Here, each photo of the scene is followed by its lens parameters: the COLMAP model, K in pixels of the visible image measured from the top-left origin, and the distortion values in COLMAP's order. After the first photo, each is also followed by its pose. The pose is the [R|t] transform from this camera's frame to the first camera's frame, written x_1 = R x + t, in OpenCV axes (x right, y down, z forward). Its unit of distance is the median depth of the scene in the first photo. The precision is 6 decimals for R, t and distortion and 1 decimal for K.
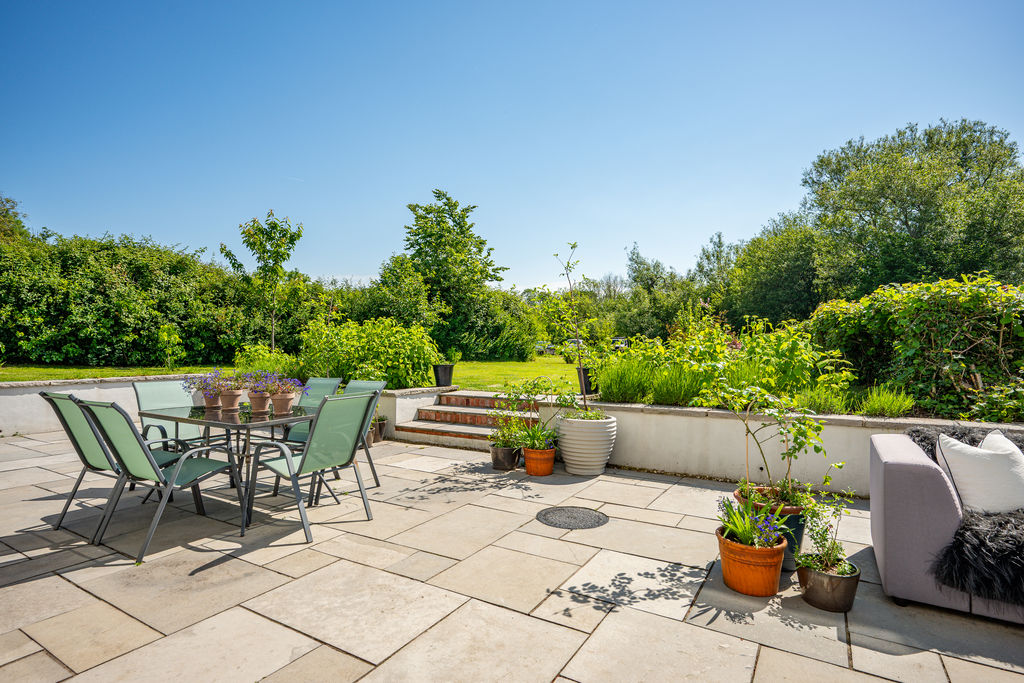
lens RADIAL K [[518.6, 0, 510.5], [0, 518.6, 346.5], [0, 0, 1]] dist [-0.000117, 0.000835]
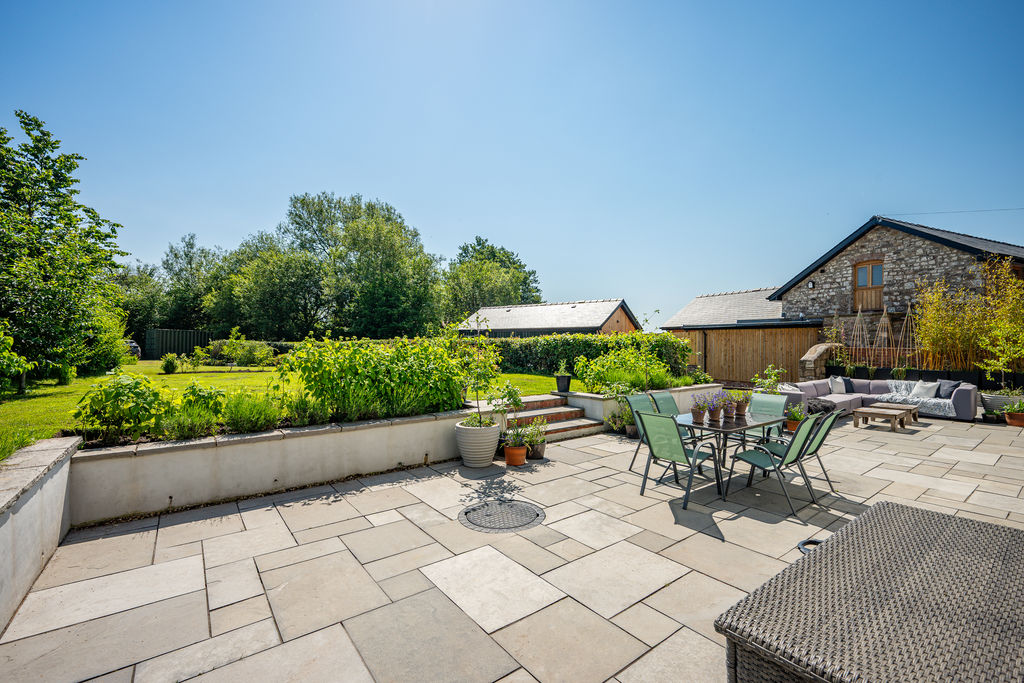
lens RADIAL K [[441.8, 0, 514.7], [0, 441.8, 340.6], [0, 0, 1]] dist [0.001099, -0.000343]
pose [[0.370891, 0.005539, 0.928660, -0.444998], [-0.002284, 0.999985, -0.005052, -0.020498], [-0.928674, -0.000248, 0.370898, 0.249255]]
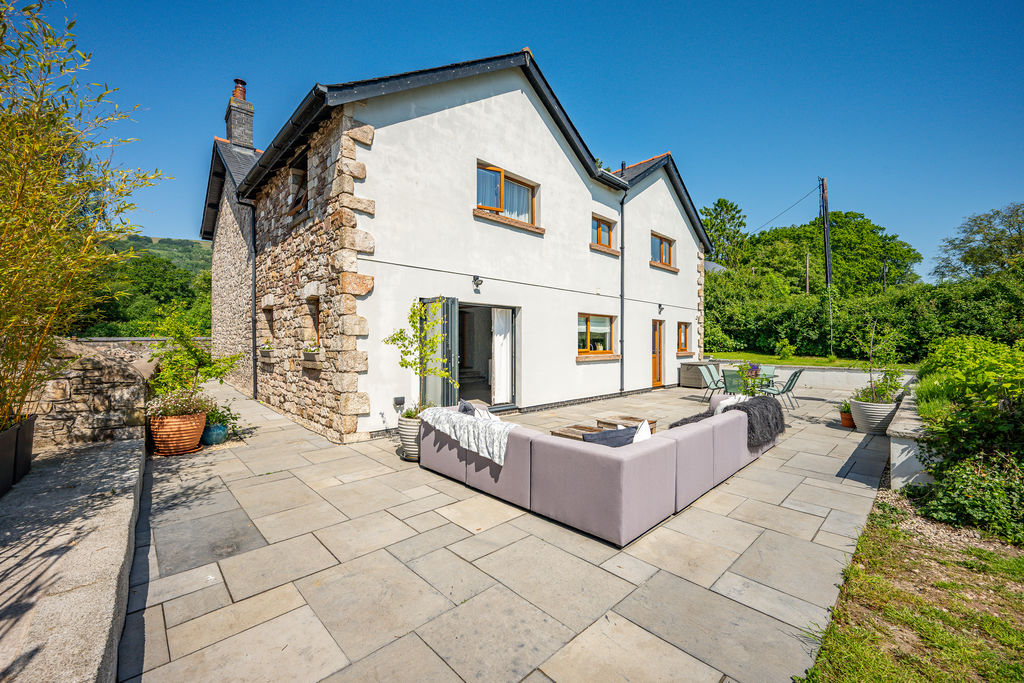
lens RADIAL K [[410.9, 0, 512.5], [0, 410.9, 345.3], [0, 0, 1]] dist [-0.003310, -0.000615]
pose [[-0.259280, 0.007382, -0.965774, 0.462802], [-0.002252, 0.999963, 0.008249, -0.016440], [0.965800, 0.004314, -0.259254, 0.061677]]
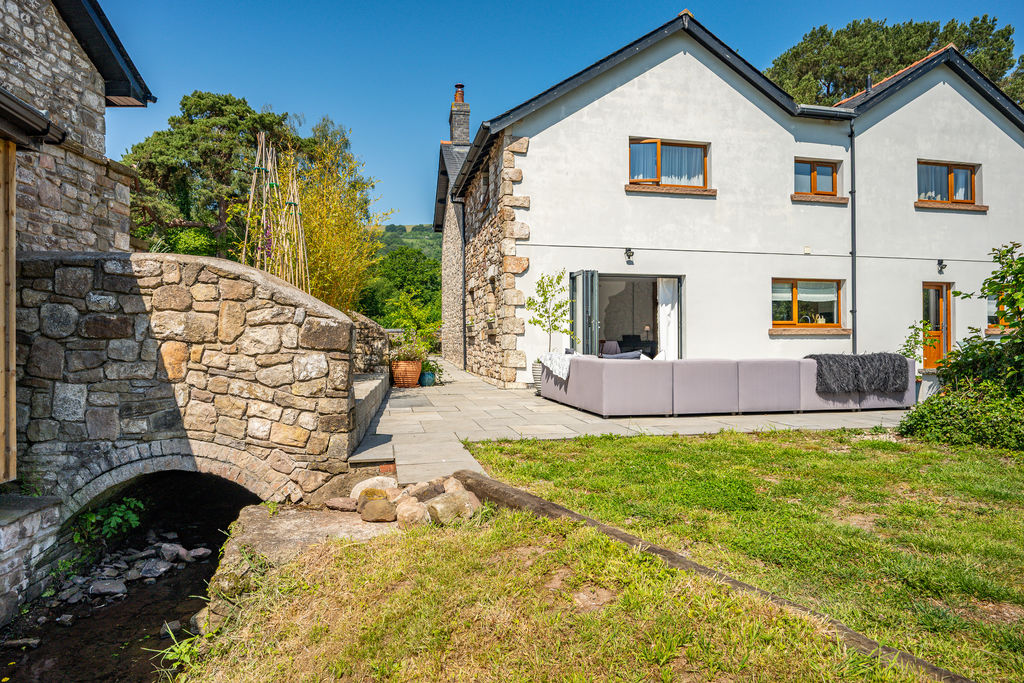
lens RADIAL K [[617.9, 0, 508.2], [0, 617.9, 338.7], [0, 0, 1]] dist [-0.002172, -0.001856]
pose [[-0.731427, -0.002355, -0.681915, 0.607476], [0.003982, 0.999962, -0.007725, 0.016899], [0.681908, -0.008365, -0.731390, 0.304505]]
